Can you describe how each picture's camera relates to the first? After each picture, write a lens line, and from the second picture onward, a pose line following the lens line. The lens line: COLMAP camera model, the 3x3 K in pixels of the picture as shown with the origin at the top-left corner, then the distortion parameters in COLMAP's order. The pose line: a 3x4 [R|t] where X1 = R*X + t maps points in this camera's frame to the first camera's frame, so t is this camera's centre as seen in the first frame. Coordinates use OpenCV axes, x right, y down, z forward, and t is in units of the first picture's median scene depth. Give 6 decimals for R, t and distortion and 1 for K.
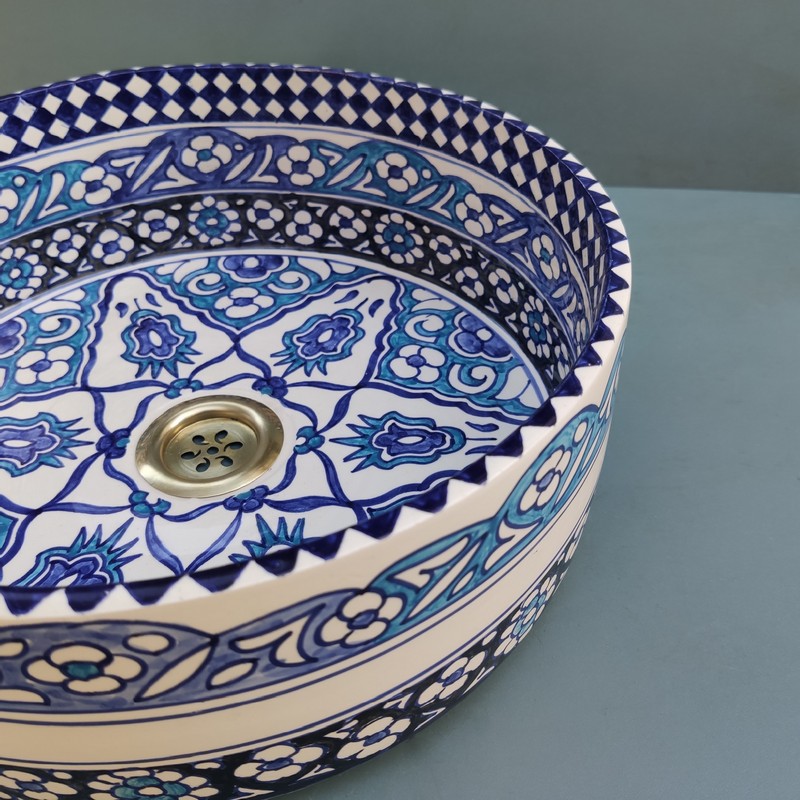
lens RADIAL K [[826.0, 0, 402.6], [0, 826.0, 399.0], [0, 0, 1]] dist [0.084685, -0.279413]
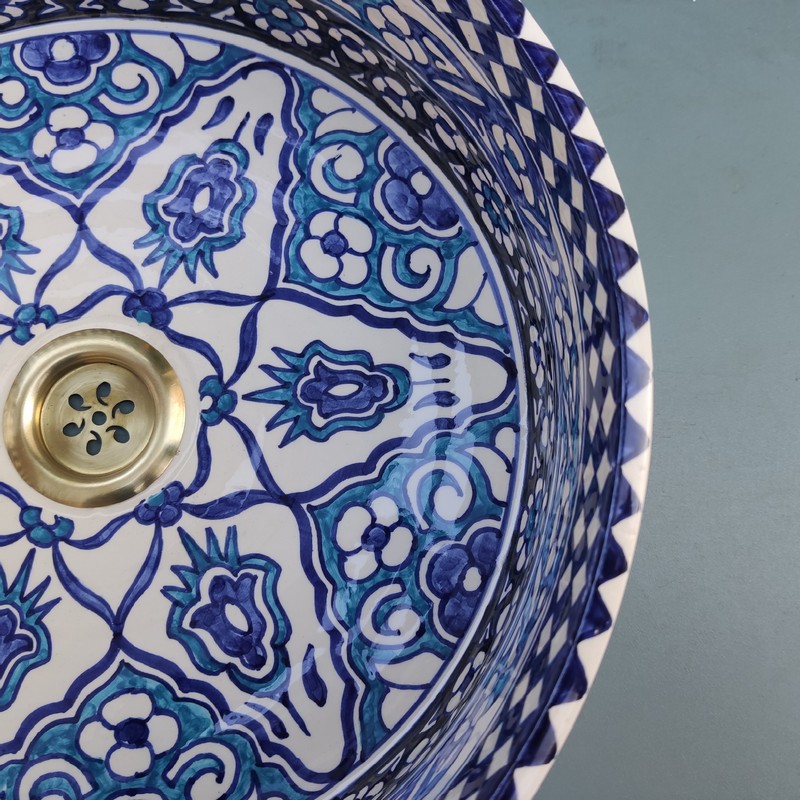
lens RADIAL K [[840.5, 0, 401.1], [0, 840.5, 401.4], [0, 0, 1]] dist [0.059004, -0.185899]
pose [[0.990540, -0.126070, 0.054192, 0.016156], [0.064806, 0.777879, 0.625063, -0.387826], [-0.120957, -0.615638, 0.778691, 0.296031]]
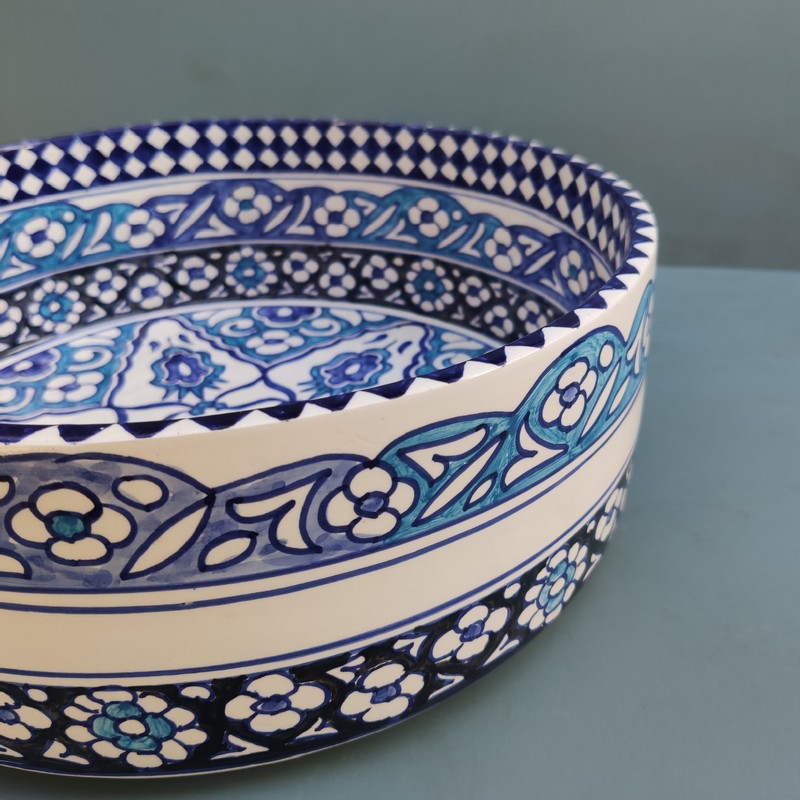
lens RADIAL K [[831.7, 0, 404.4], [0, 831.7, 400.5], [0, 0, 1]] dist [0.094860, -0.361858]
pose [[0.998848, 0.019012, -0.044067, 0.013292], [-0.027516, 0.979151, -0.201262, 0.160305], [0.039322, 0.202242, 0.978546, 0.028405]]
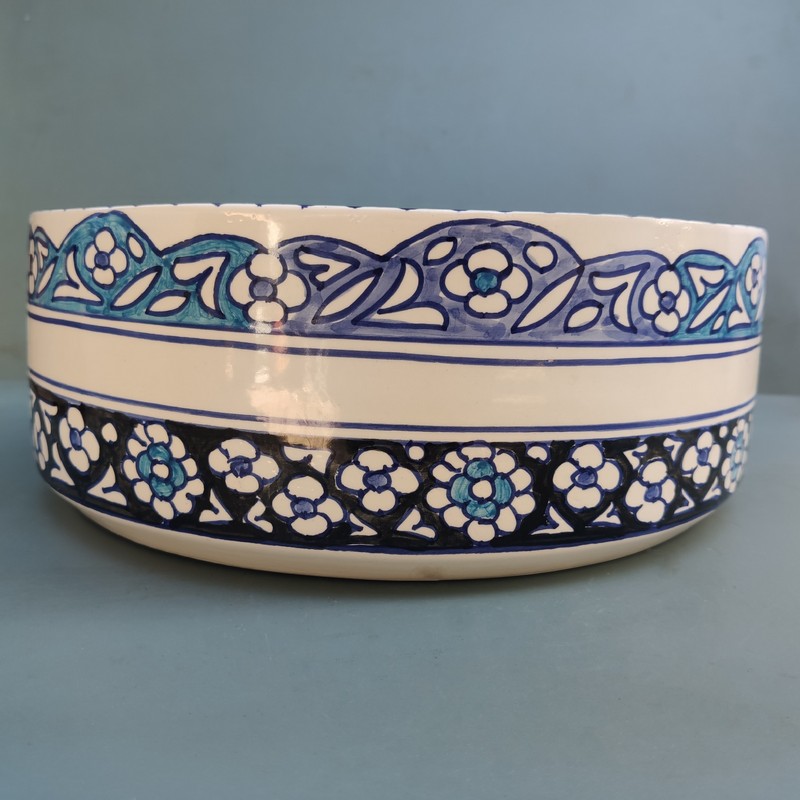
lens RADIAL K [[814.5, 0, 404.8], [0, 814.5, 396.7], [0, 0, 1]] dist [0.149334, -0.491279]
pose [[0.995375, 0.021115, 0.093714, -0.275099], [0.030940, 0.853093, -0.520841, 0.501613], [-0.090945, 0.521332, 0.848494, 0.004252]]
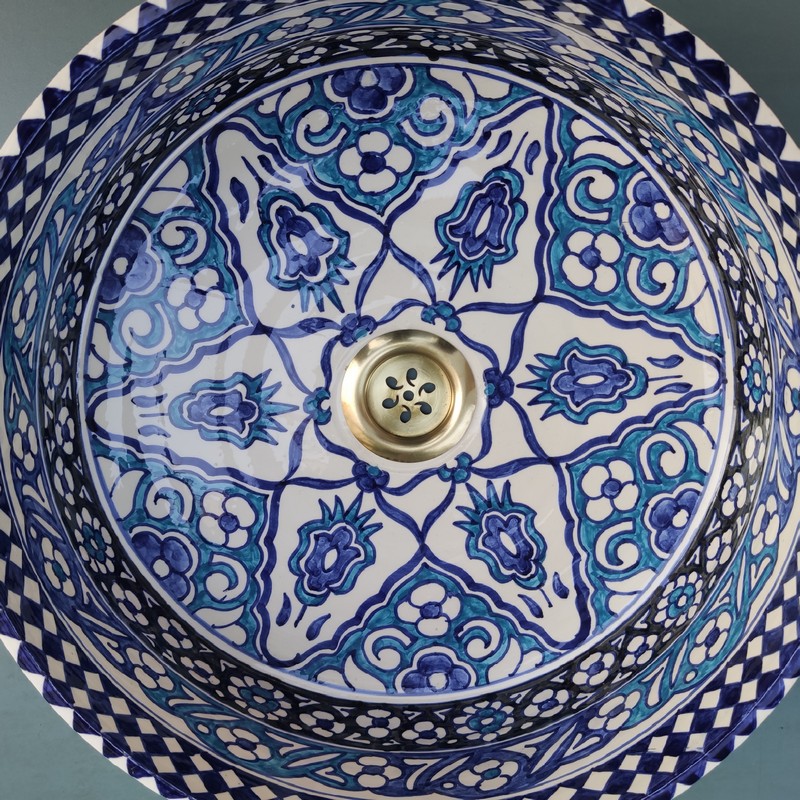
lens RADIAL K [[815.8, 0, 400.0], [0, 815.8, 400.0], [0, 0, 1]] dist [0.175097, -0.655282]
pose [[-0.994856, 0.095351, 0.034188, -0.222238], [-0.051075, -0.763657, 0.643598, -0.546307], [0.087476, 0.638542, 0.764599, 0.168058]]
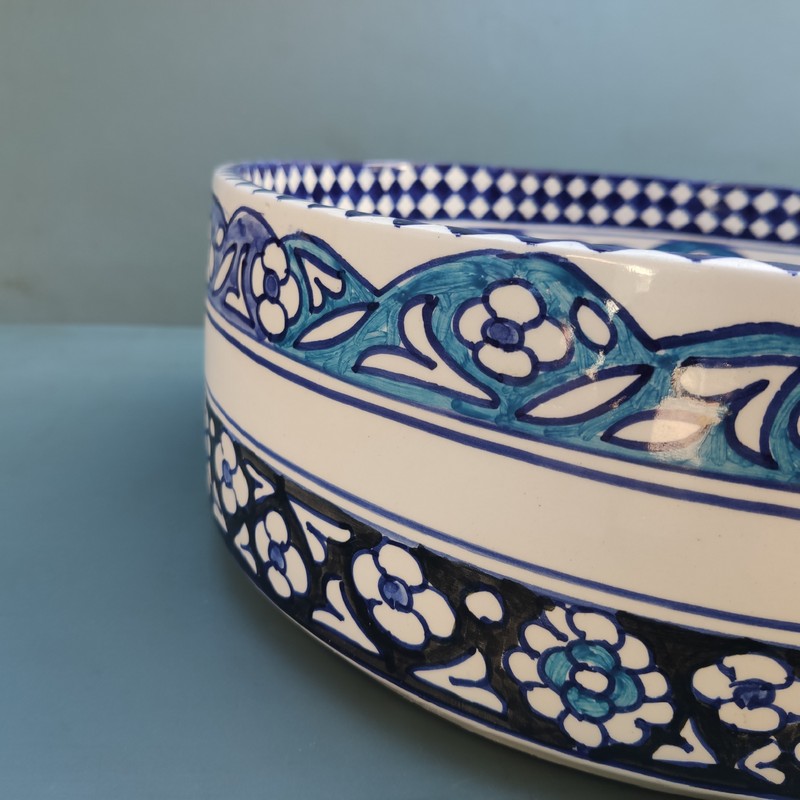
lens RADIAL K [[840.5, 0, 401.1], [0, 840.5, 401.4], [0, 0, 1]] dist [0.059004, -0.185899]
pose [[0.979854, 0.016712, 0.199014, -0.566599], [0.060138, 0.925552, -0.373815, 0.240950], [-0.190445, 0.378252, 0.905901, 0.189070]]
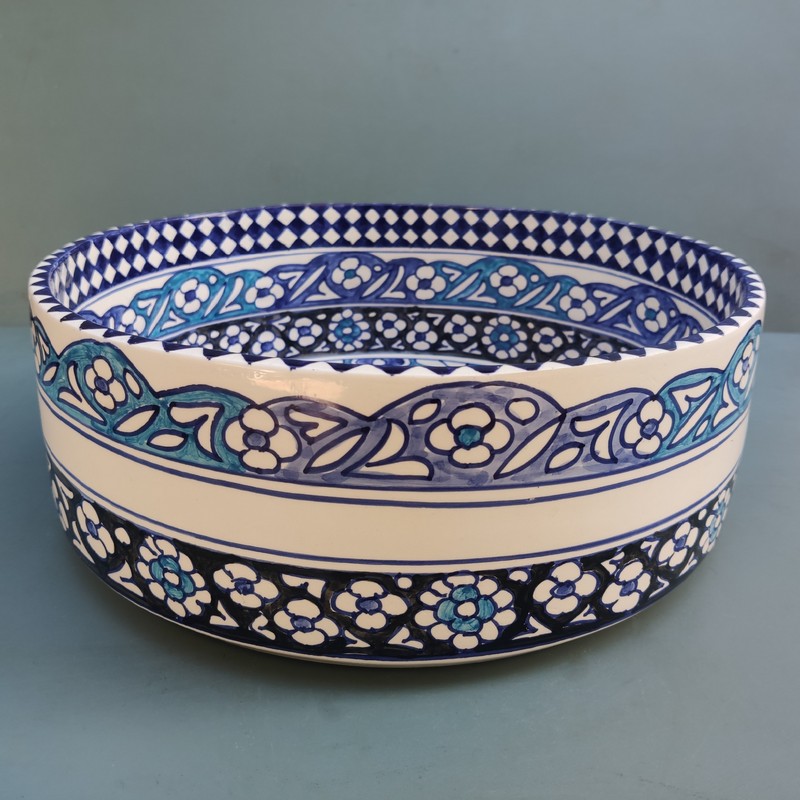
lens RADIAL K [[822.1, 0, 400.1], [0, 822.1, 398.9], [0, 0, 1]] dist [0.174149, -0.688944]
pose [[0.997761, -0.003286, 0.066798, -0.257141], [0.025028, 0.944562, -0.327377, 0.308841], [-0.062019, 0.328316, 0.942530, -0.125882]]
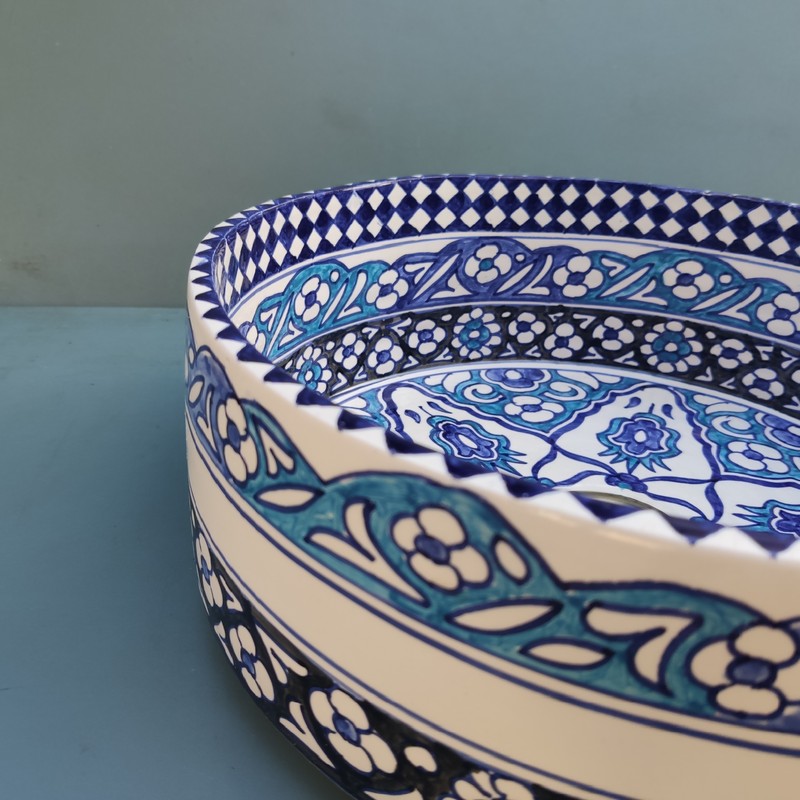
lens RADIAL K [[821.1, 0, 403.1], [0, 821.1, 404.9], [0, 0, 1]] dist [0.145499, -0.469631]
pose [[0.984917, -0.004977, 0.172955, -0.530517], [0.046352, 0.970641, -0.236027, 0.102781], [-0.166703, 0.240483, 0.956231, 0.115069]]
